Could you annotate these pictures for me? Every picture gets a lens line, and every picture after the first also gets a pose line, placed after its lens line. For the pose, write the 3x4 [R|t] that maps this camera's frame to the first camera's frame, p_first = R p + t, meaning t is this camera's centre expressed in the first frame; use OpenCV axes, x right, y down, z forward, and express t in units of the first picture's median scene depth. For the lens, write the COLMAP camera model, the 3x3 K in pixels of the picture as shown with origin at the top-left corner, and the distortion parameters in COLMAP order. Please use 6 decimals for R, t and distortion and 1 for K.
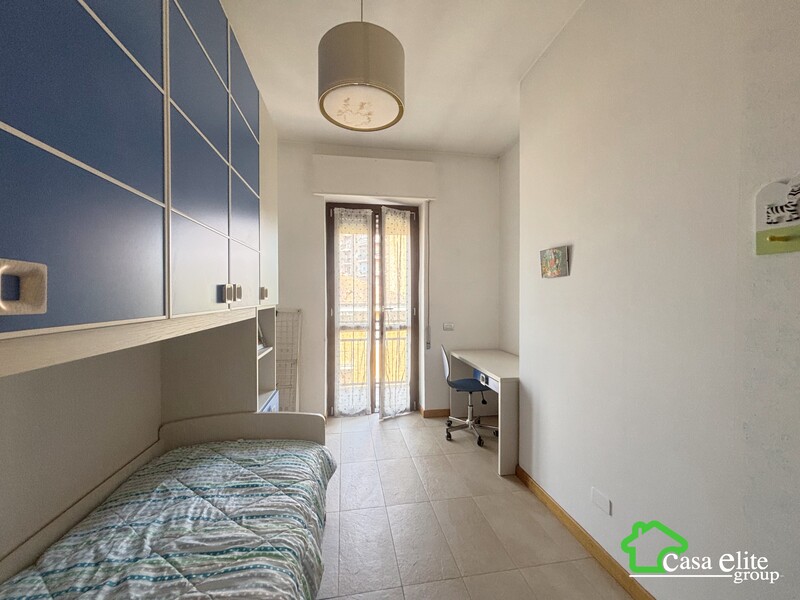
lens RADIAL K [[319.4, 0, 400.0], [0, 319.4, 300.0], [0, 0, 1]] dist [-0.000191, -0.004047]
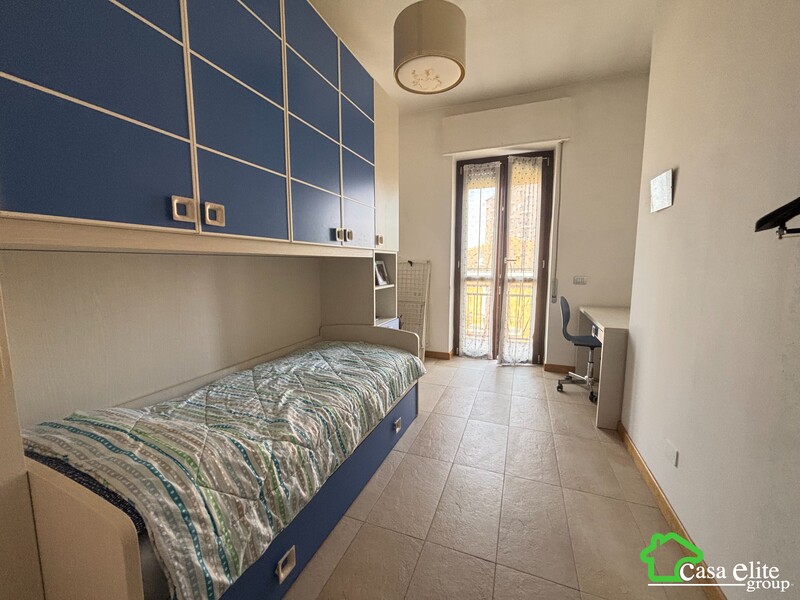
lens RADIAL K [[319.4, 0, 400.0], [0, 319.4, 300.0], [0, 0, 1]] dist [-0.000191, -0.004047]
pose [[0.860817, 0.058975, -0.505487, 0.194189], [-0.004992, 0.994194, 0.107491, 0.049094], [0.508891, -0.090006, 0.856113, -0.068328]]
